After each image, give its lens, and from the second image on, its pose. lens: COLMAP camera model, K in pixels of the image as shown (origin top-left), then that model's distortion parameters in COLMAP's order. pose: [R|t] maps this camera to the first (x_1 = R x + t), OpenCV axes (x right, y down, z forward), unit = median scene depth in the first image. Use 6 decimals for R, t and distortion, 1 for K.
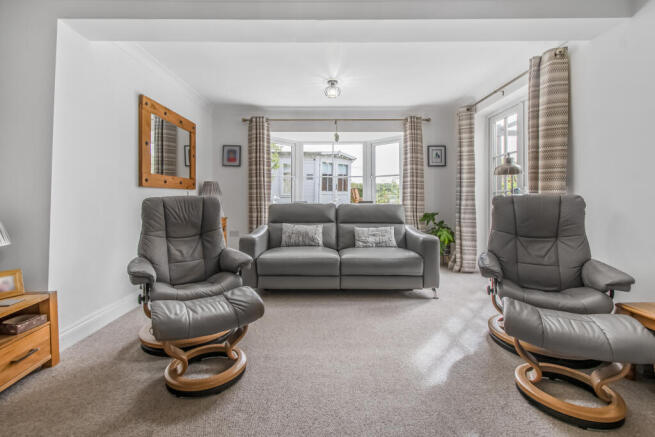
lens RADIAL K [[293.1, 0, 323.9], [0, 293.1, 197.8], [0, 0, 1]] dist [-0.000470, -0.000742]
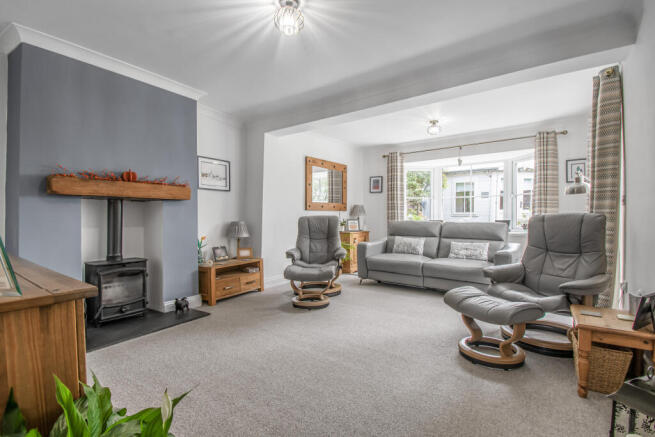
lens RADIAL K [[292.4, 0, 327.5], [0, 292.4, 218.5], [0, 0, 1]] dist [-0.000152, -0.000196]
pose [[0.804393, 0.003875, -0.594085, 0.413539], [-0.000386, 0.999982, 0.006000, 0.000134], [0.594098, -0.004597, 0.804380, -0.254527]]
